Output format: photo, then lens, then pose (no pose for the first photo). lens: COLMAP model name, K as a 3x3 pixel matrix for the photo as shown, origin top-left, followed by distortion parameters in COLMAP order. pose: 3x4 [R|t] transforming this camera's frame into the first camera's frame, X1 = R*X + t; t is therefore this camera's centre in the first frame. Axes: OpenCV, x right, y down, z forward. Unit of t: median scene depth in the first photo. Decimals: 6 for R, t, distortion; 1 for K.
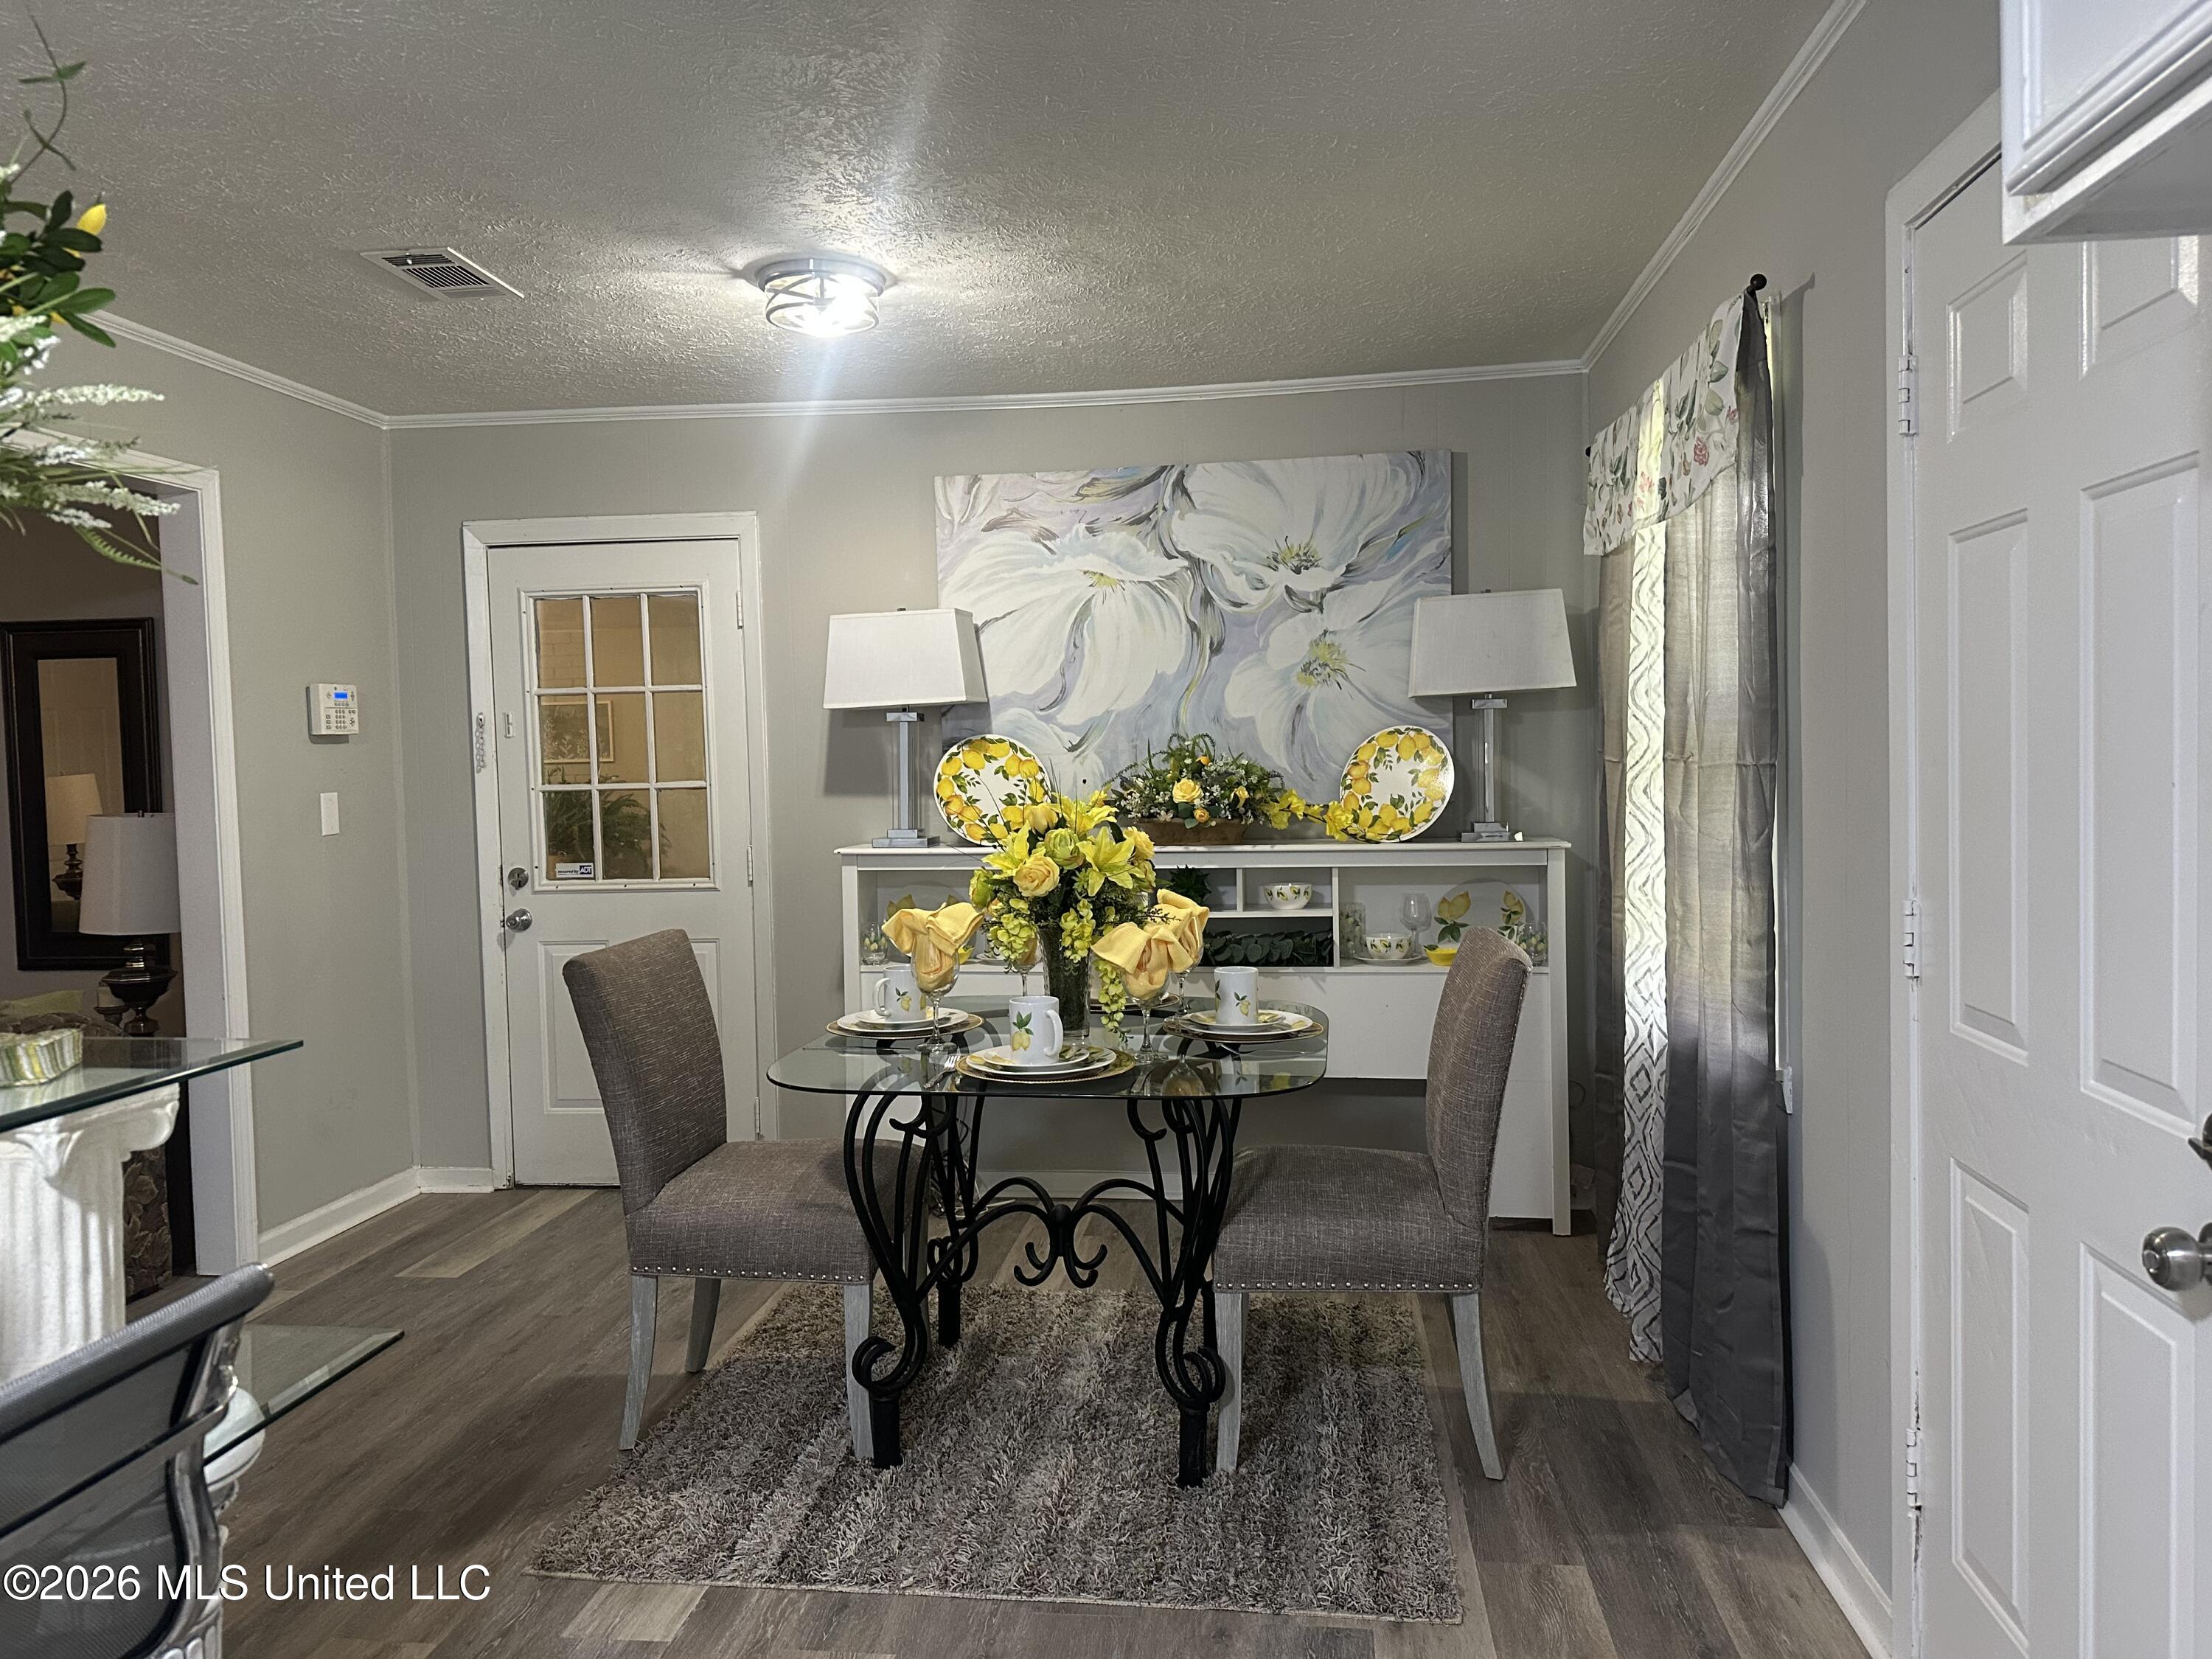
lens RADIAL K [[1532.7, 0, 1114.1], [0, 1532.7, 816.3], [0, 0, 1]] dist [0.052834, -0.065822]
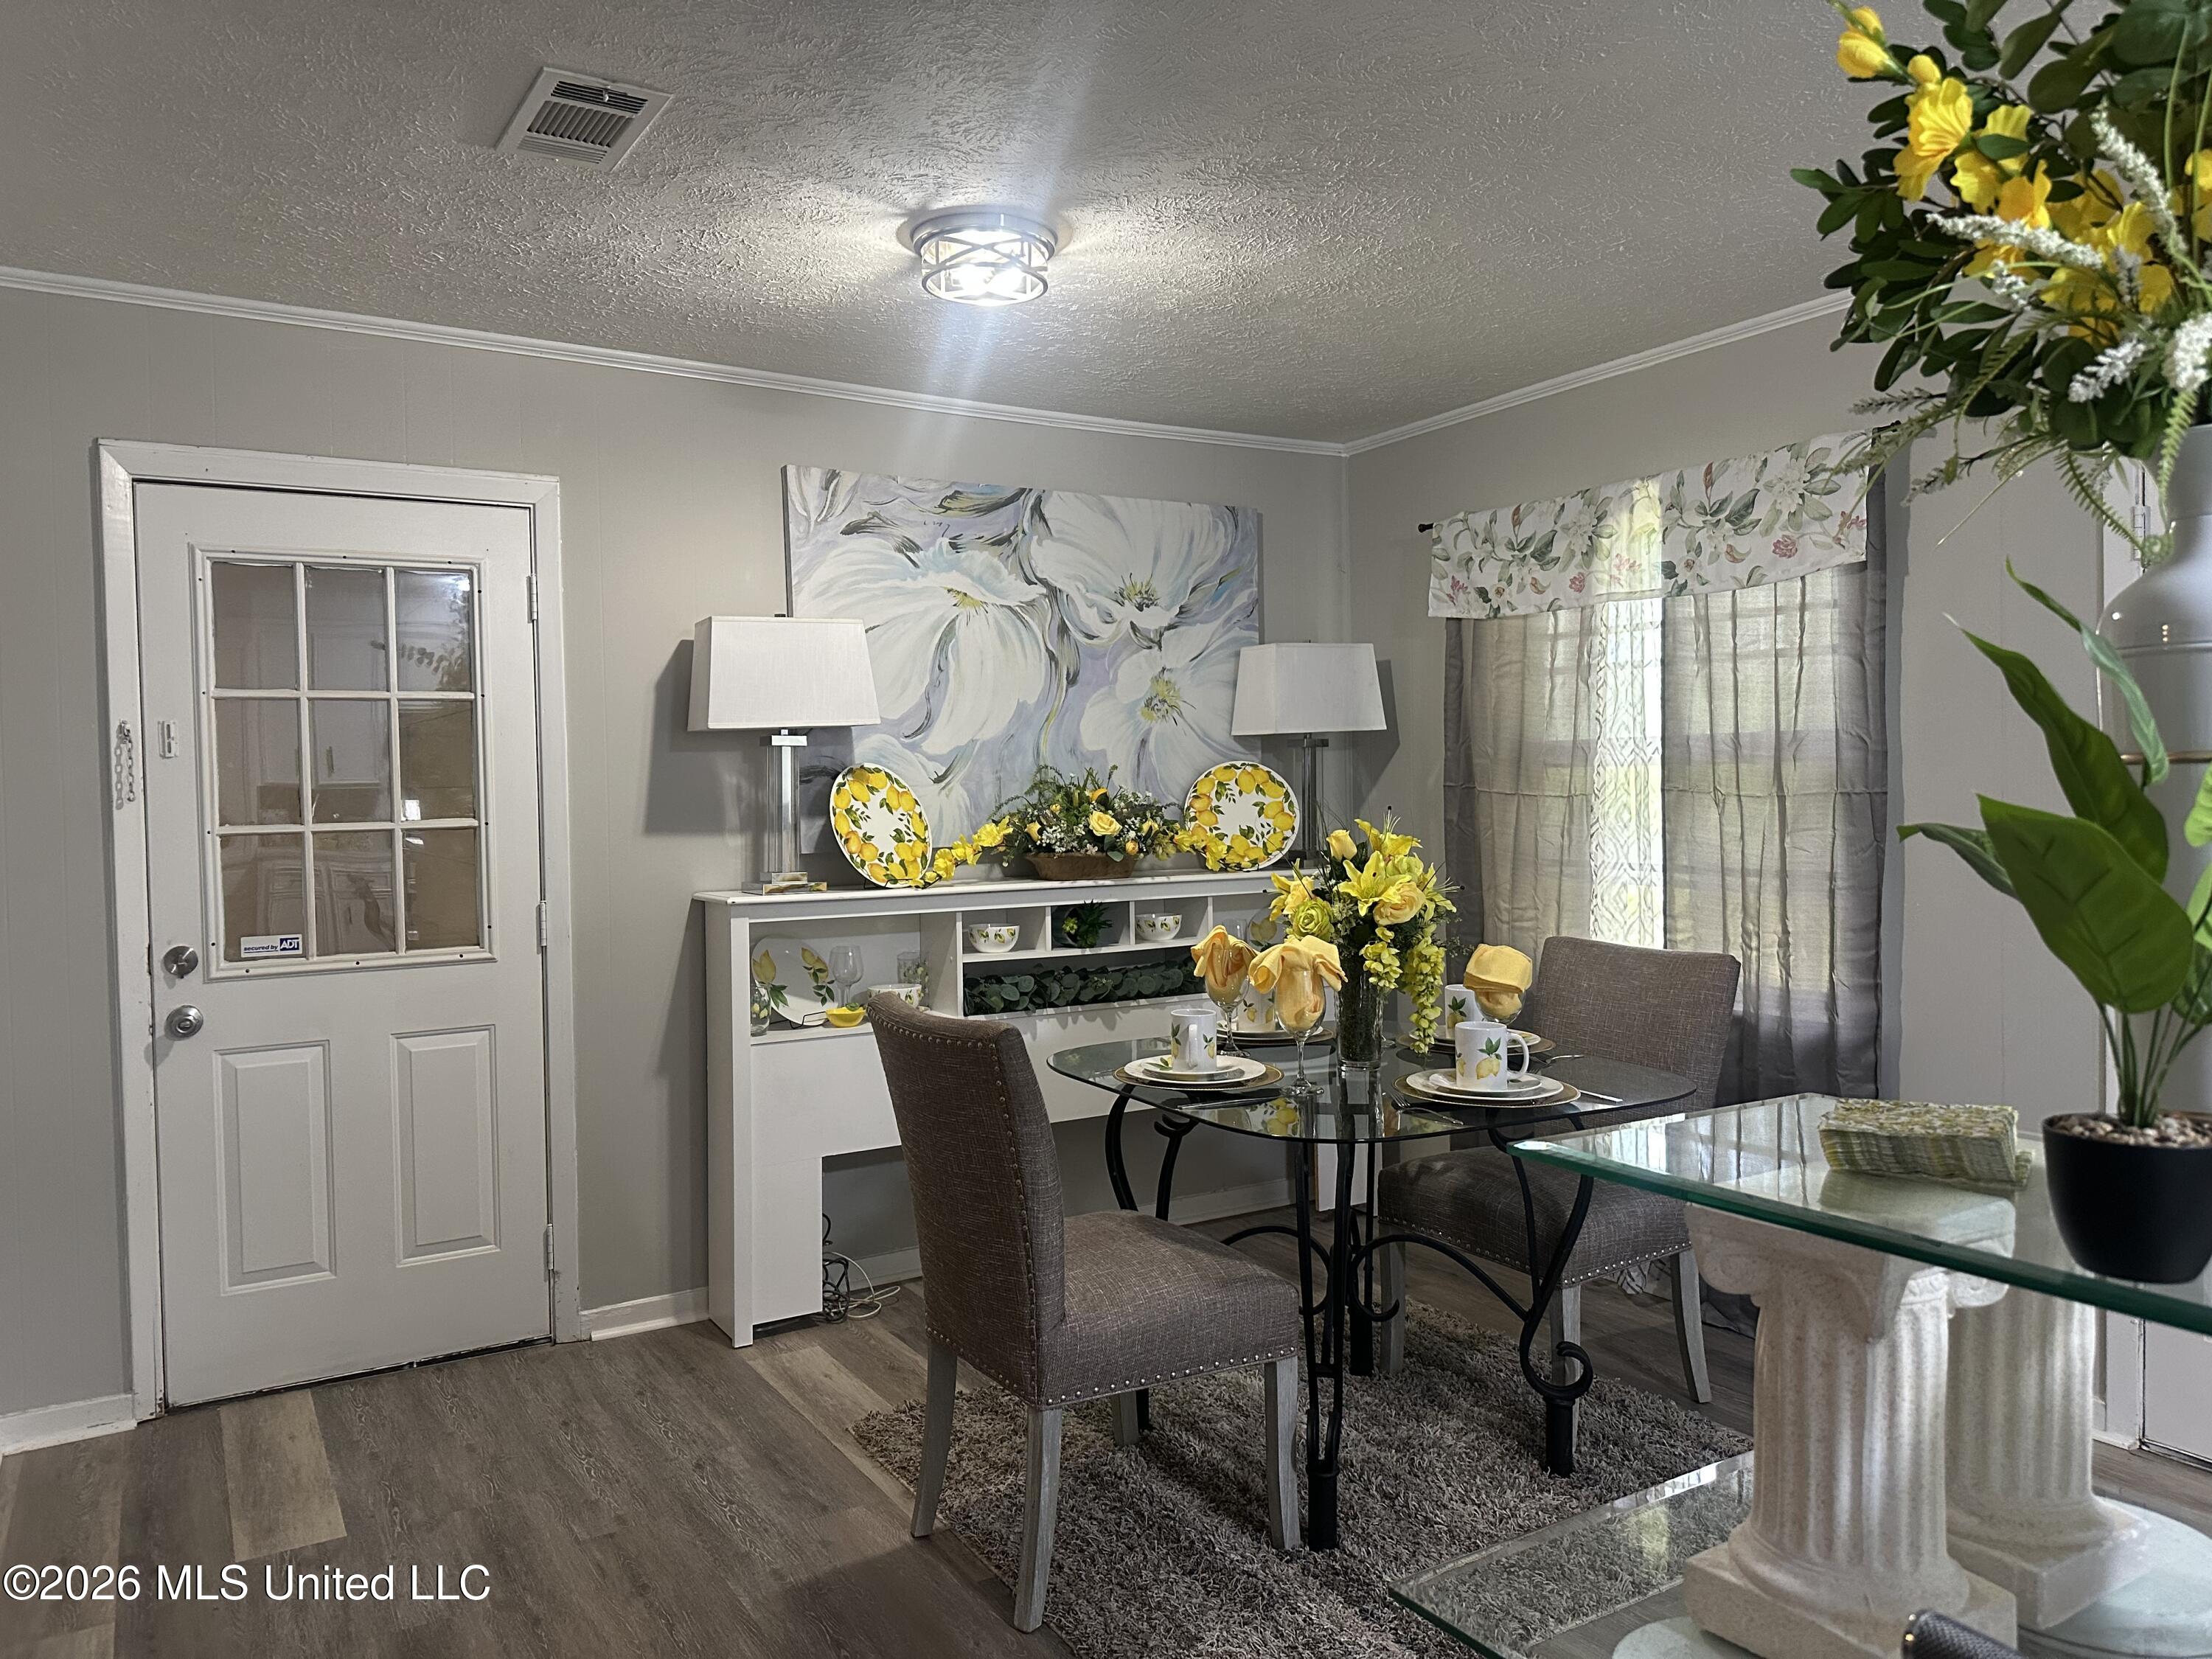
lens RADIAL K [[1532.7, 0, 1115.1], [0, 1532.7, 819.8], [0, 0, 1]] dist [0.052834, -0.065822]
pose [[0.788815, -0.006127, 0.614600, -0.519342], [0.022761, 0.999556, -0.019249, -0.000126], [-0.614209, 0.029173, 0.788604, 0.211851]]
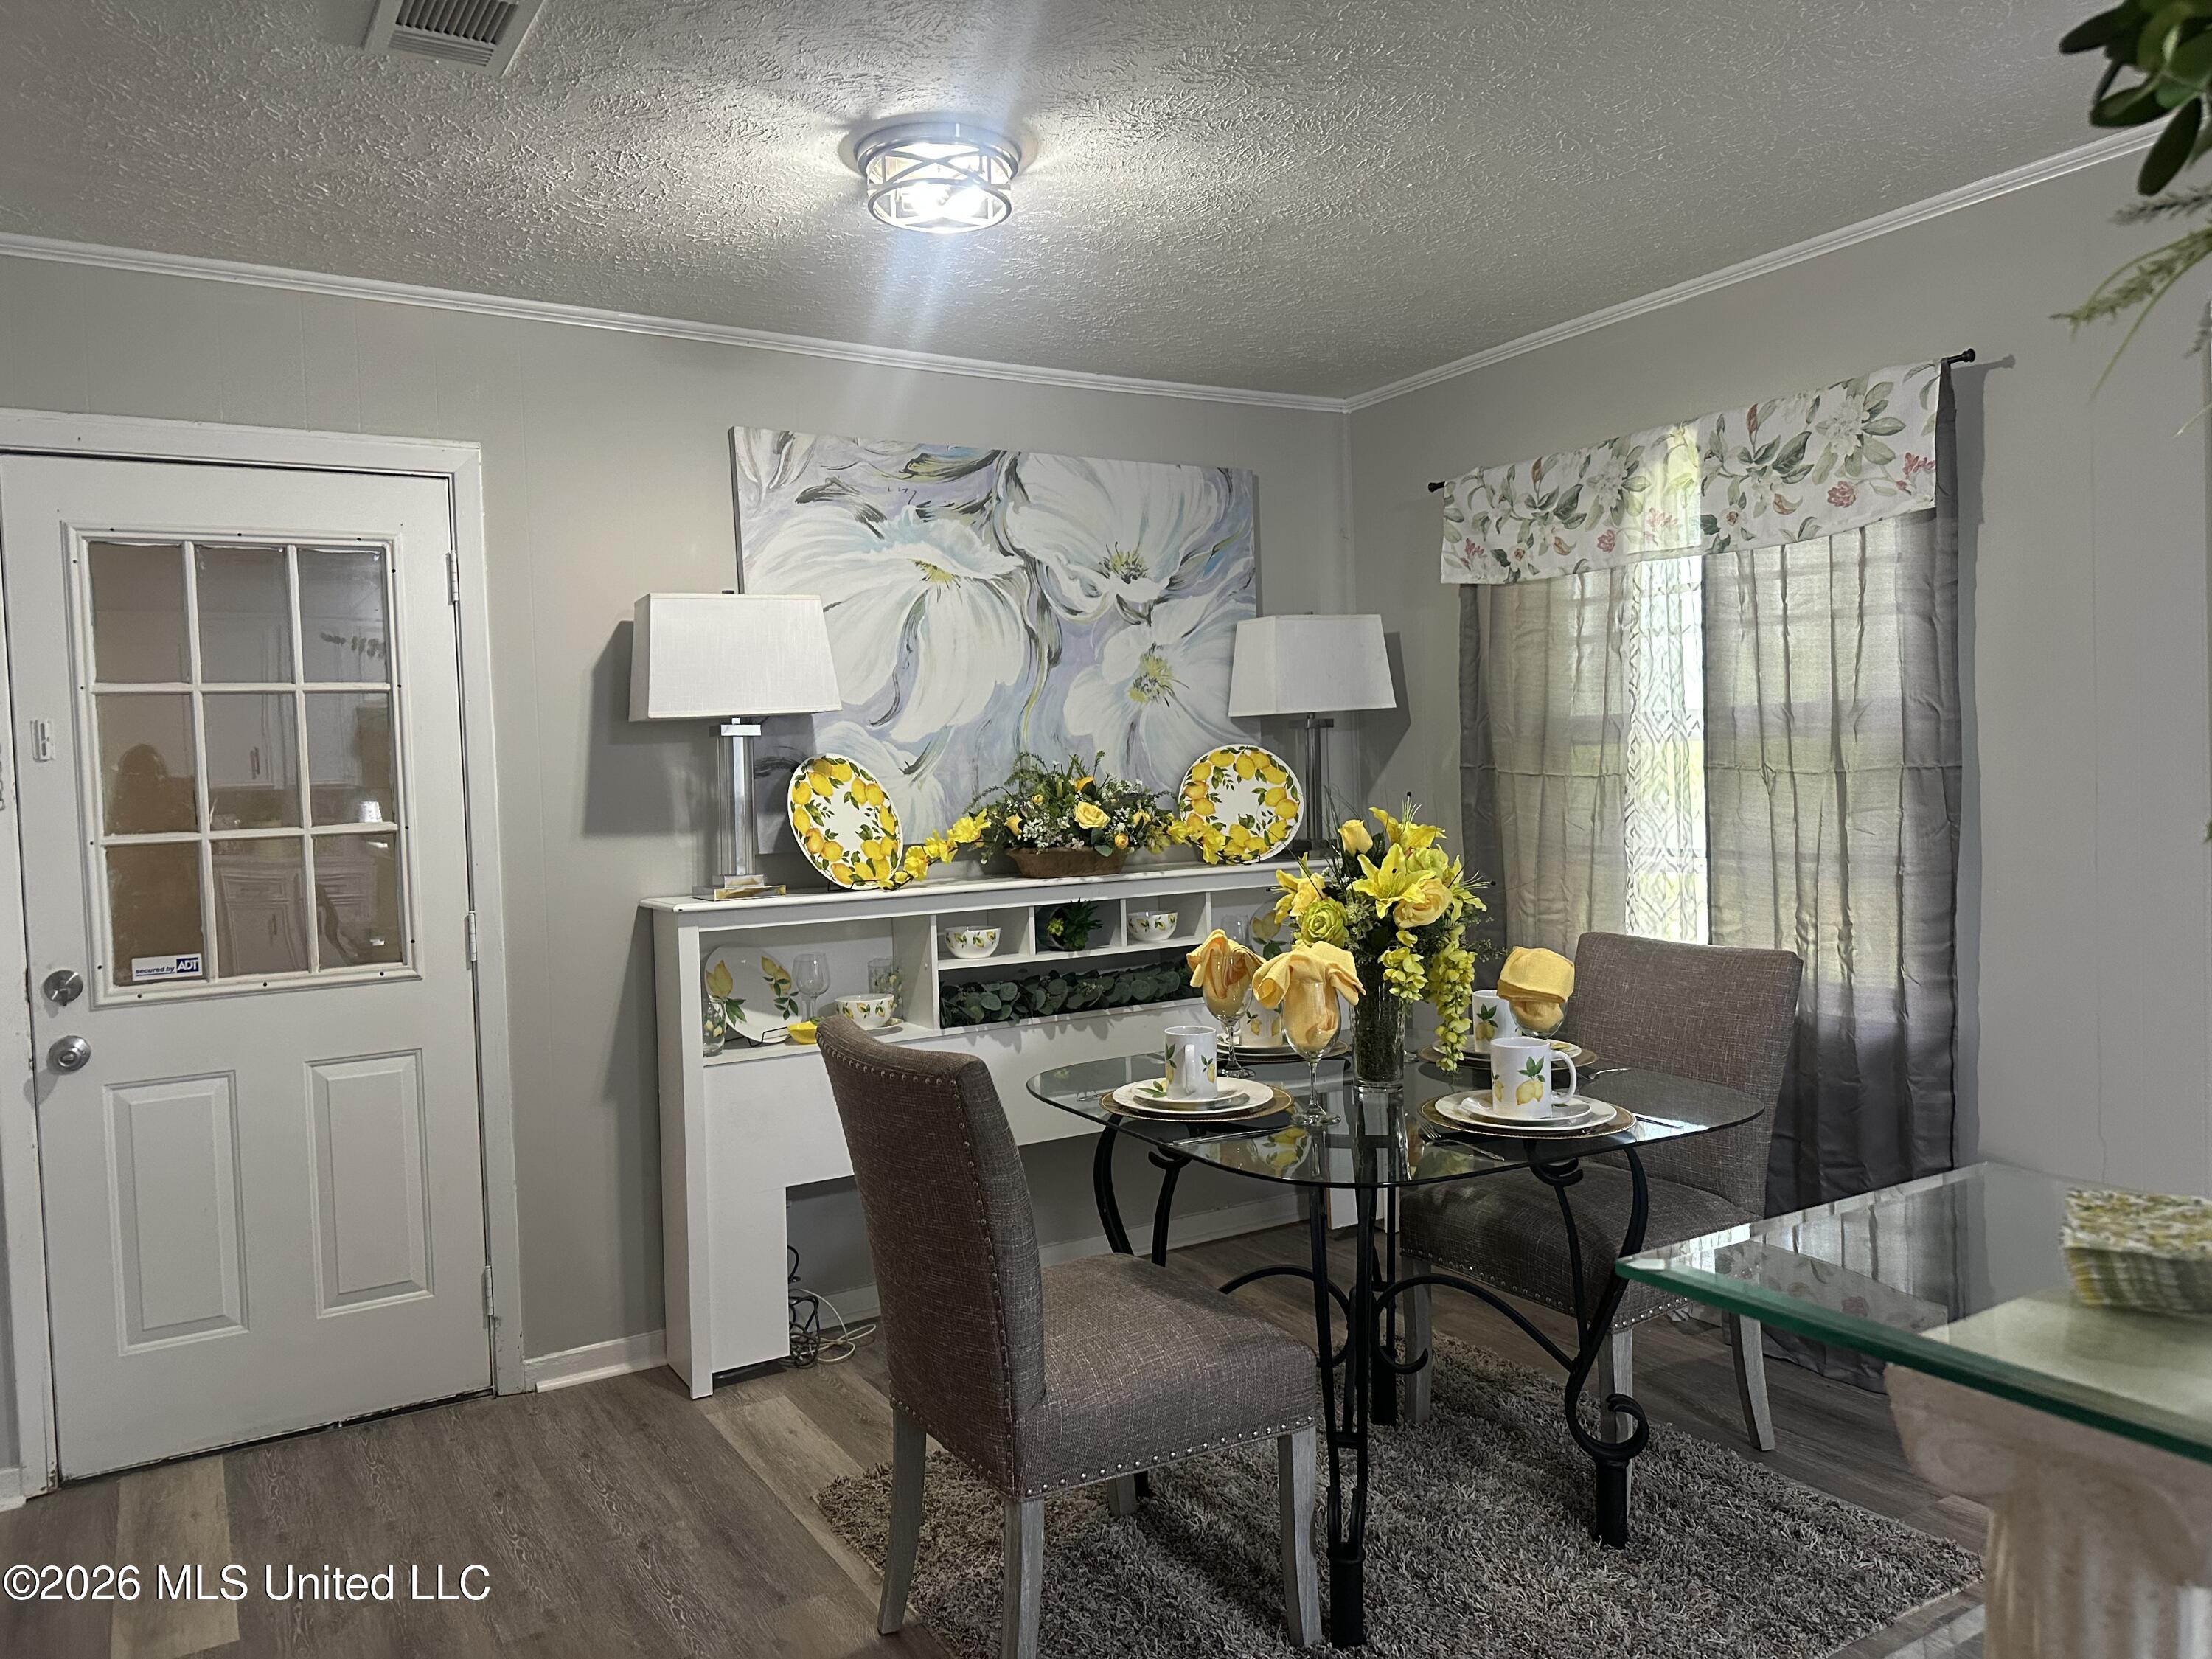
lens RADIAL K [[1532.7, 0, 1106.8], [0, 1532.7, 822.5], [0, 0, 1]] dist [0.052834, -0.065822]
pose [[0.791248, -0.026252, 0.610932, -0.466504], [0.039738, 0.999174, -0.008532, -0.004090], [-0.610203, 0.031028, 0.791637, 0.269760]]
